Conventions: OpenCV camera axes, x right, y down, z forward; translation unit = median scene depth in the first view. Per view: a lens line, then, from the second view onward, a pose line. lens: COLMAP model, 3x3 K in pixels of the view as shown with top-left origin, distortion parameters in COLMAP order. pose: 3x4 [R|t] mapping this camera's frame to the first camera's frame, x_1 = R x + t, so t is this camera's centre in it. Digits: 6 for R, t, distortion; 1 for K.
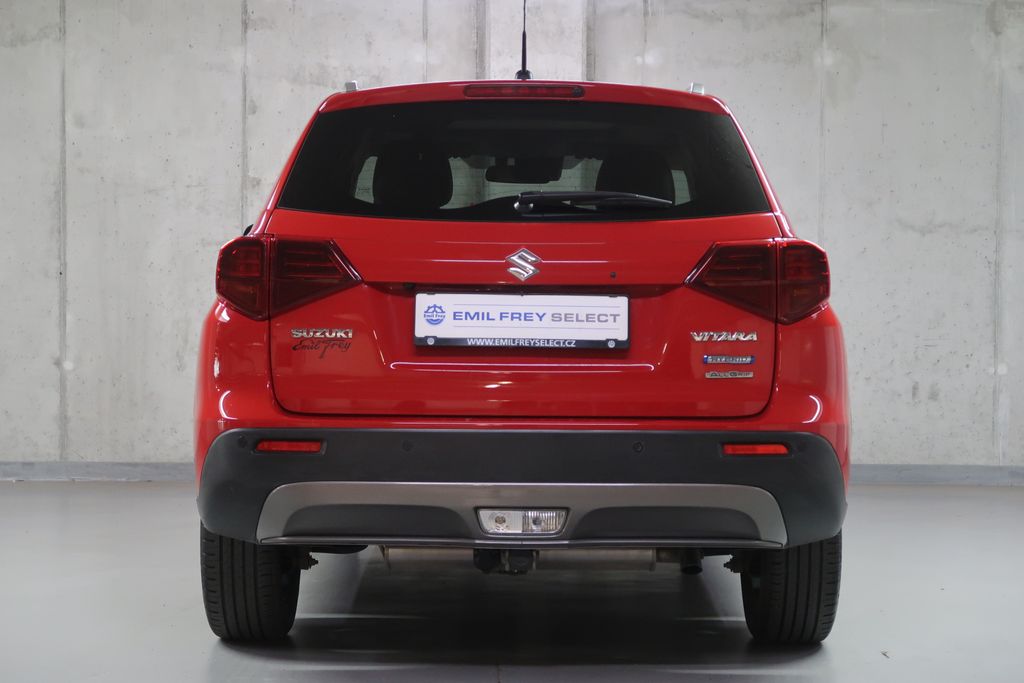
lens RADIAL K [[2102.5, 0, 479.1], [0, 2102.5, 342.1], [0, 0, 1]] dist [0.051142, 0.000000]
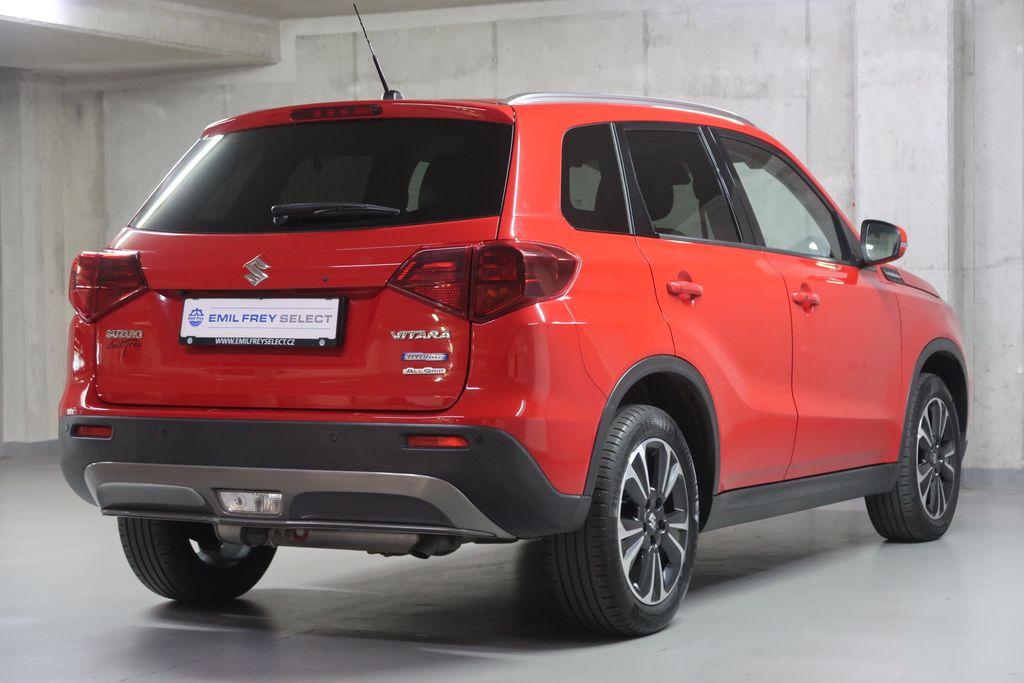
lens RADIAL K [[2102.5, 0, 505.7], [0, 2102.5, 339.7], [0, 0, 1]] dist [0.051142, 0.000000]
pose [[0.878562, -0.003953, -0.477613, 0.662137], [0.002059, 0.999988, -0.004490, 0.004498], [0.477625, 0.002962, 0.878559, 0.085522]]
